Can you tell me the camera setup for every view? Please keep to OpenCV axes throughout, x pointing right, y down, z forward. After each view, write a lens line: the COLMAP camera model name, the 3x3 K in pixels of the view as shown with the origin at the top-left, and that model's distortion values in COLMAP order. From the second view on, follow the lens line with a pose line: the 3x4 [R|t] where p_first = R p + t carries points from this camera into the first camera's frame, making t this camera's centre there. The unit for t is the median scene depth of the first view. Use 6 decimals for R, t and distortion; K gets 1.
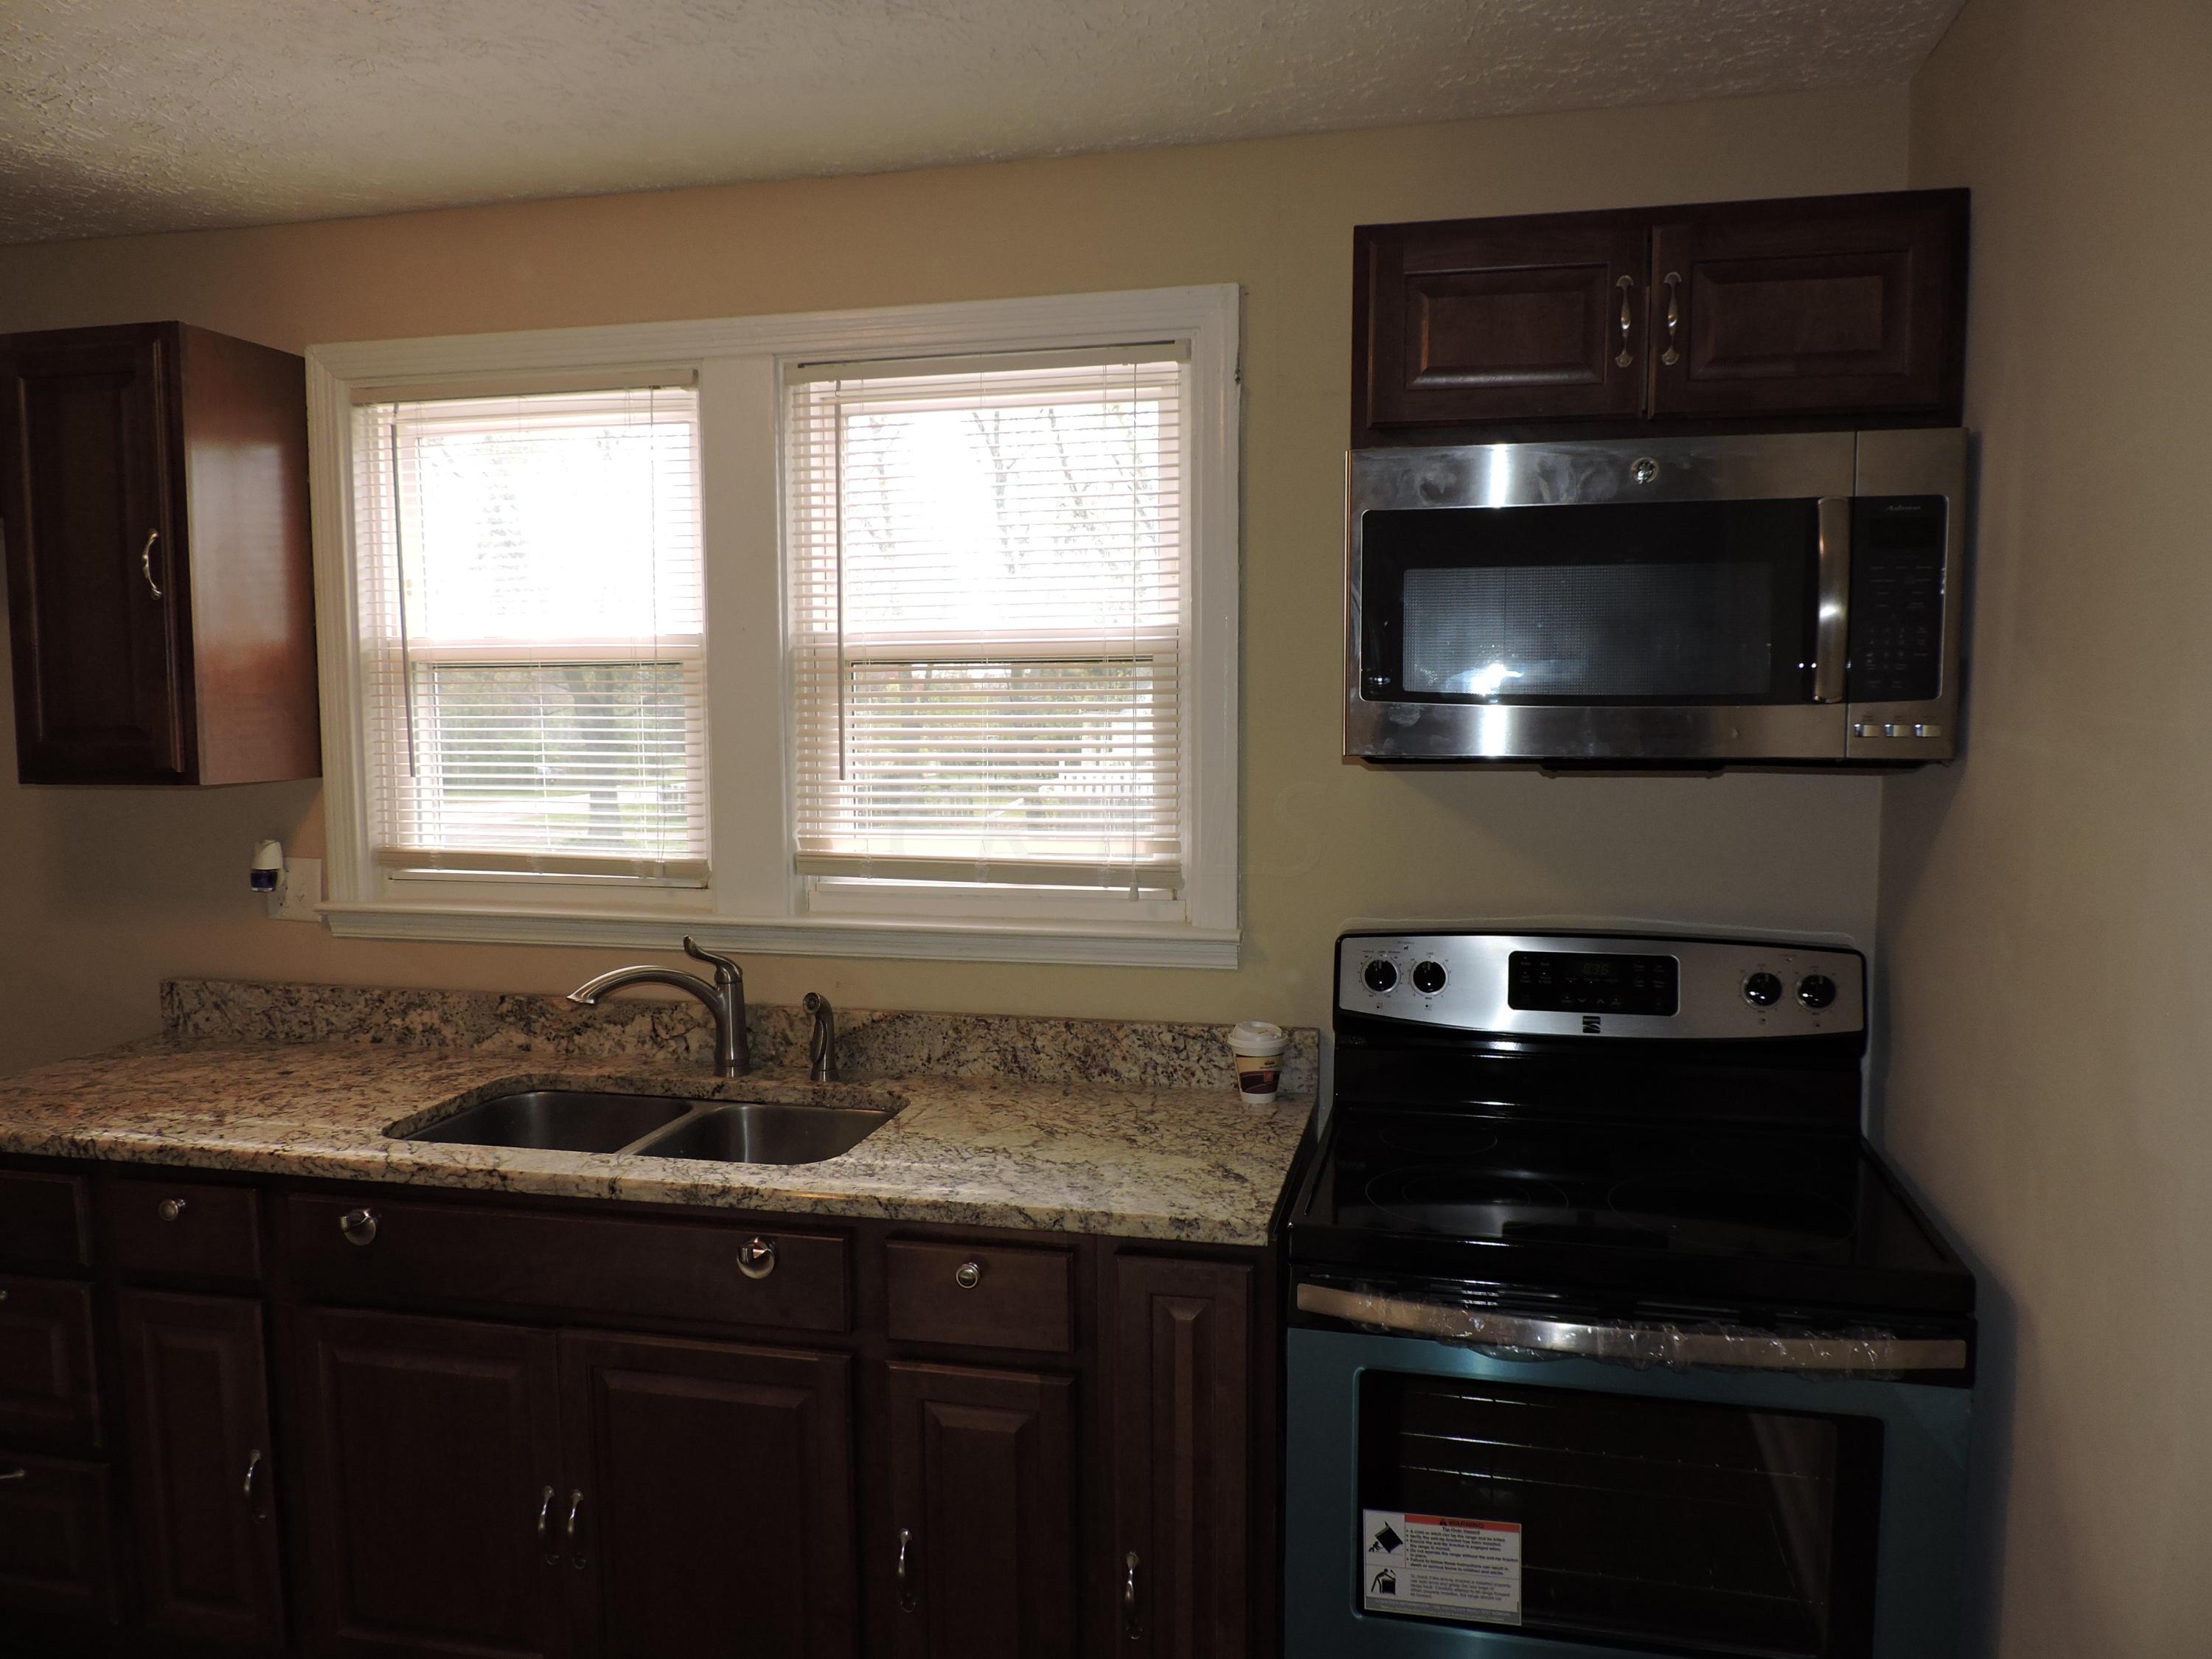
lens RADIAL K [[1568.0, 0, 1111.8], [0, 1568.0, 832.3], [0, 0, 1]] dist [-0.014093, -0.001956]
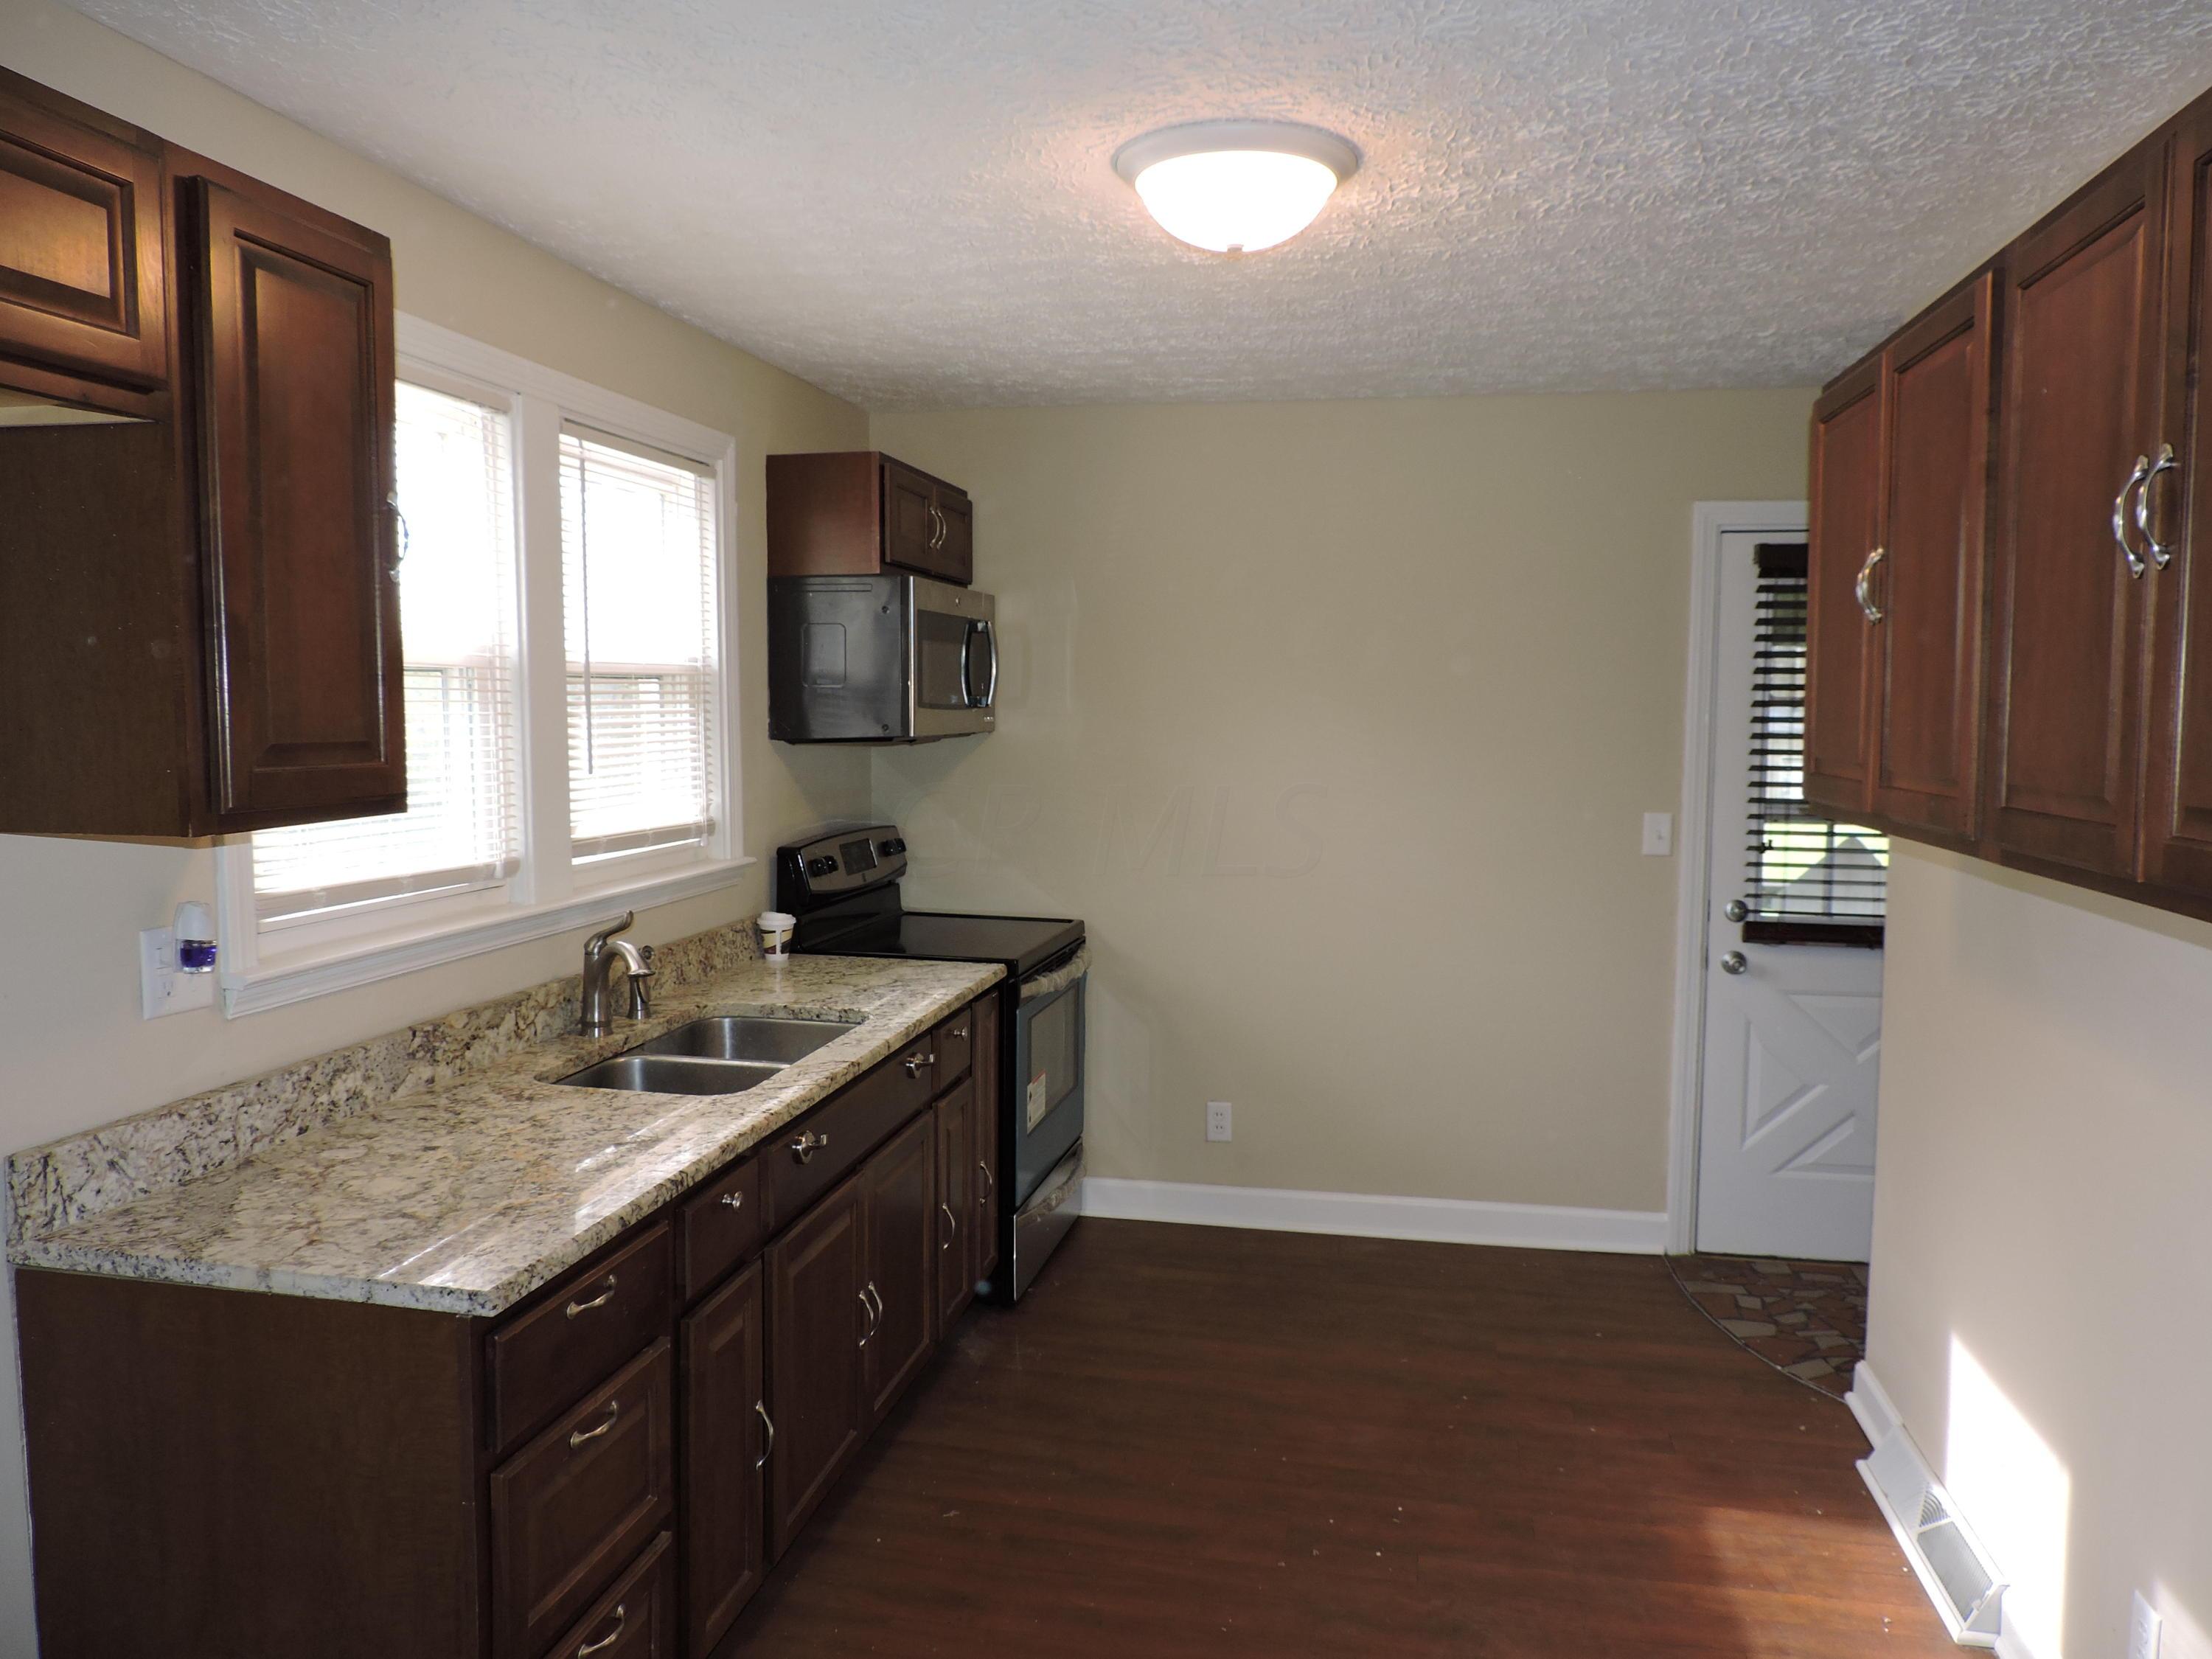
lens RADIAL K [[1568.0, 0, 1111.8], [0, 1568.0, 832.3], [0, 0, 1]] dist [-0.014093, -0.001956]
pose [[-0.033636, -0.080551, 0.996183, -1.294862], [0.081674, 0.993191, 0.083067, -0.052896], [-0.996091, 0.084157, -0.026828, 0.604653]]
